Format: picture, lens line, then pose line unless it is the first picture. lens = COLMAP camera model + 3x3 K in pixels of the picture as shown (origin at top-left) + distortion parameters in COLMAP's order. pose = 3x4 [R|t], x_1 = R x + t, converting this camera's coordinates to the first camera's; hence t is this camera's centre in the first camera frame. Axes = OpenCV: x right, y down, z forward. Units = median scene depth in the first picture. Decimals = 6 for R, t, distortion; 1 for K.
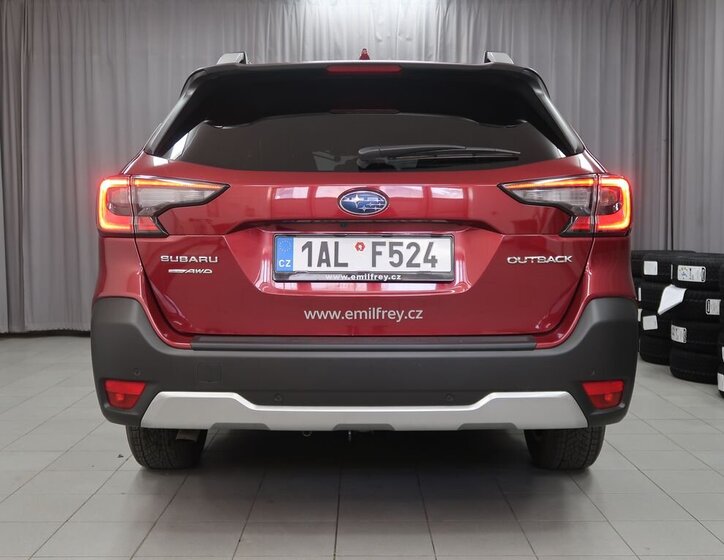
lens RADIAL K [[860.9, 0, 362.0], [0, 860.9, 280.0], [0, 0, 1]] dist [-0.009280, -0.020615]
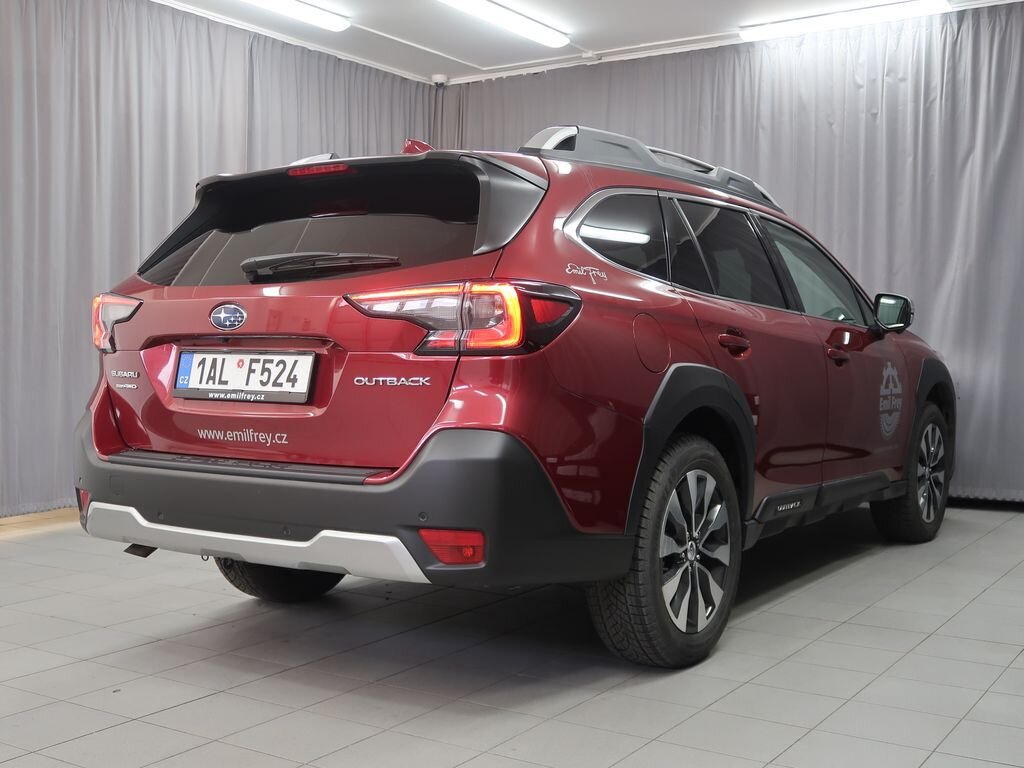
lens RADIAL K [[1195.7, 0, 512.0], [0, 1195.7, 384.0], [0, 0, 1]] dist [-0.008504, -0.008231]
pose [[0.837337, 0.021002, -0.546283, 0.960162], [-0.038382, 0.999054, -0.020423, -0.001312], [0.545337, 0.038069, 0.837352, 0.068726]]
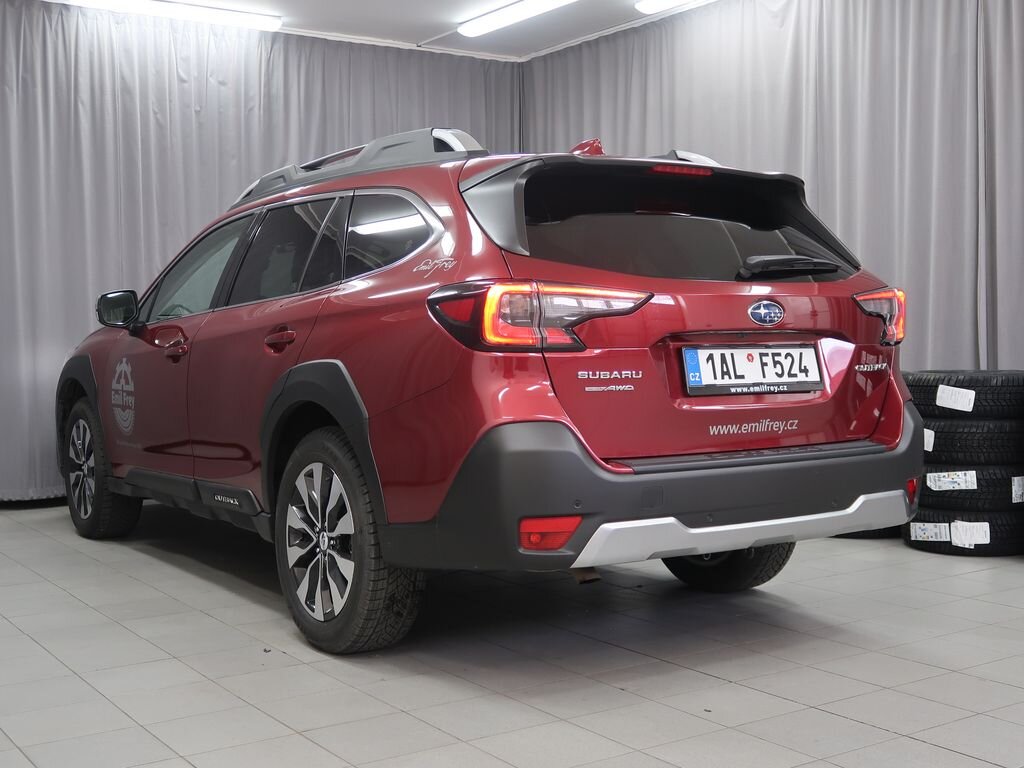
lens RADIAL K [[1256.0, 0, 512.0], [0, 1256.0, 384.0], [0, 0, 1]] dist [-0.018711, 0.010757]
pose [[0.826842, -0.027732, 0.561751, -1.026458], [0.042212, 0.999027, -0.012813, -0.002267], [-0.560849, 0.034307, 0.827207, -0.025339]]
